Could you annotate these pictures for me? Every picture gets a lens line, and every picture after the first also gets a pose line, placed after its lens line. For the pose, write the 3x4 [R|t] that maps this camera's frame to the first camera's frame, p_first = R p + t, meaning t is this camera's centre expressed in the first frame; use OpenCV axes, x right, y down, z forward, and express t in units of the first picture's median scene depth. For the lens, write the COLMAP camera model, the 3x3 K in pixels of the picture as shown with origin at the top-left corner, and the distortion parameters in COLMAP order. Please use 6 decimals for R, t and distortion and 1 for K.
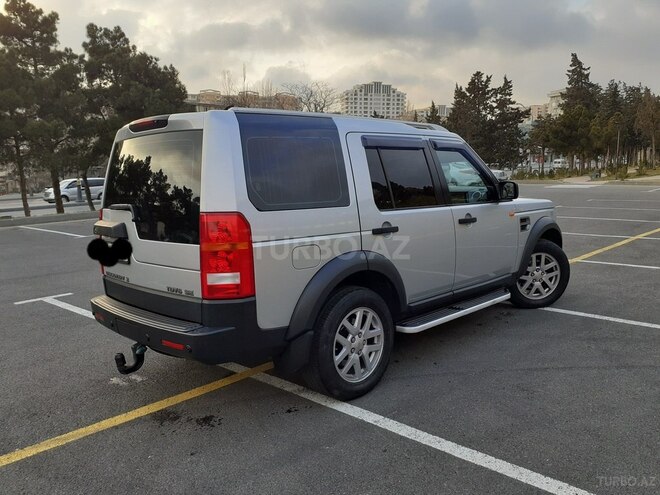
lens RADIAL K [[516.4, 0, 339.8], [0, 516.4, 246.2], [0, 0, 1]] dist [0.065103, -0.097972]
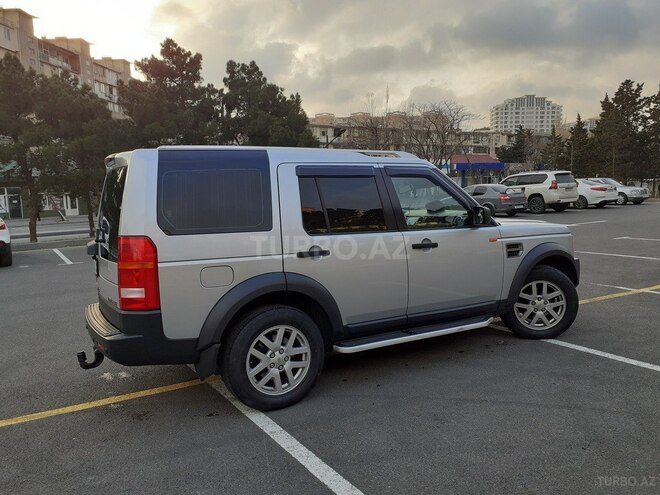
lens RADIAL K [[517.9, 0, 347.3], [0, 517.9, 249.1], [0, 0, 1]] dist [0.012838, -0.001854]
pose [[0.965960, 0.022415, -0.257718, 0.392691], [-0.029602, 0.999273, -0.024039, -0.015834], [0.256991, 0.030849, 0.965921, -0.005903]]
